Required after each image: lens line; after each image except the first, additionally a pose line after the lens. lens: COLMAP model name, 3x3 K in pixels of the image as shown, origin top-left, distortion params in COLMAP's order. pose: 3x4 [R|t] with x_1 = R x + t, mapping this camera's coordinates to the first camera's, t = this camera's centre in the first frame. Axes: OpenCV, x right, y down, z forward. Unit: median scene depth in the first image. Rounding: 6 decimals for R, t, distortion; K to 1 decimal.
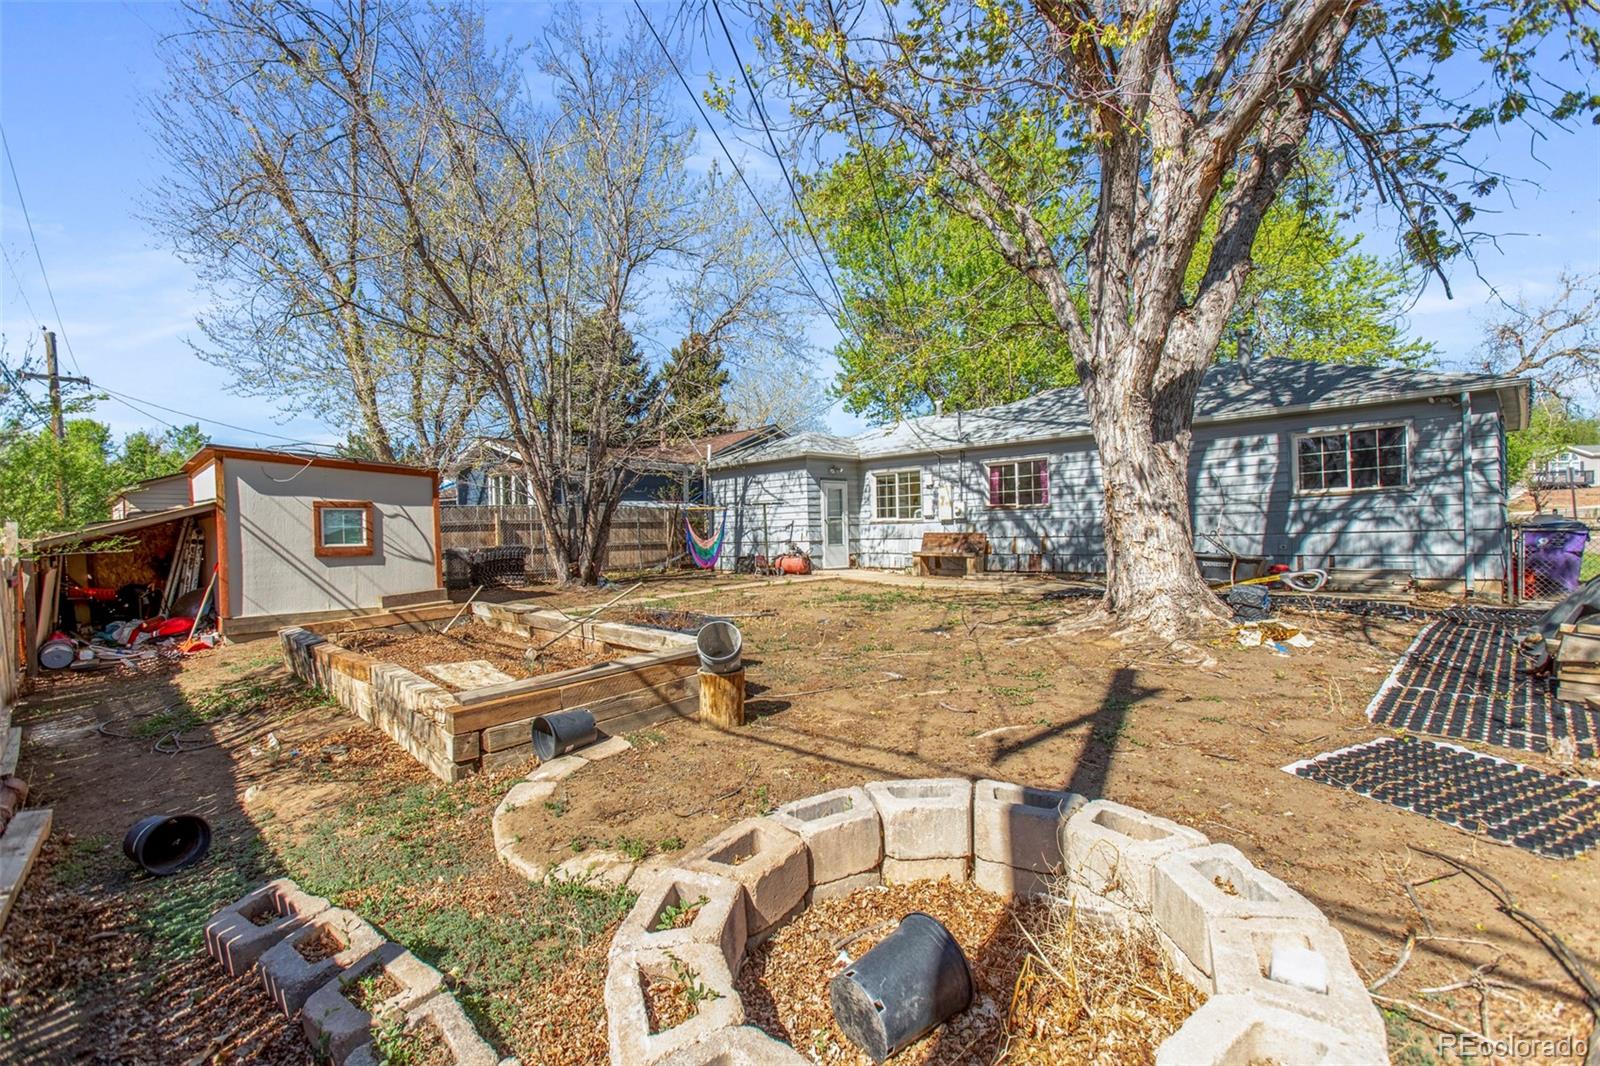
lens RADIAL K [[747.2, 0, 798.5], [0, 747.2, 537.7], [0, 0, 1]] dist [0.001246, 0.000260]
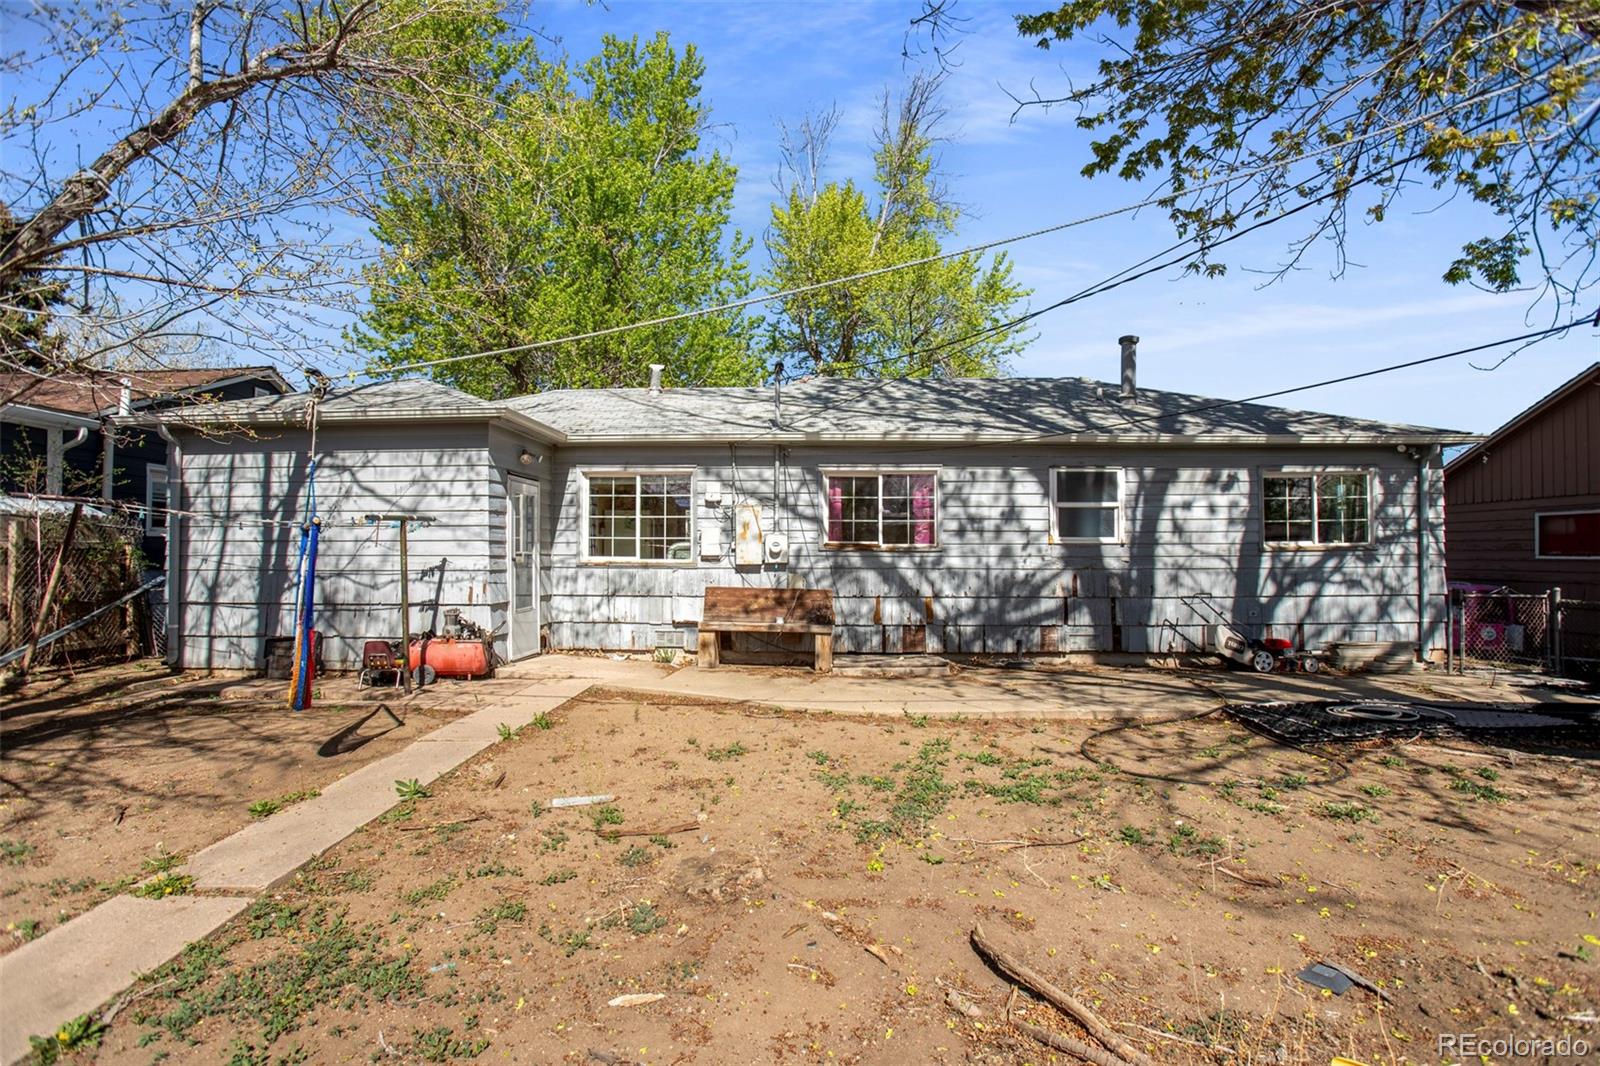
lens RADIAL K [[795.8, 0, 805.0], [0, 795.8, 557.2], [0, 0, 1]] dist [-0.060744, 0.029284]
pose [[0.731963, 0.022290, 0.680980, -0.188362], [-0.014441, 0.999748, -0.017202, -0.020497], [-0.681192, 0.002758, 0.732100, 0.545775]]
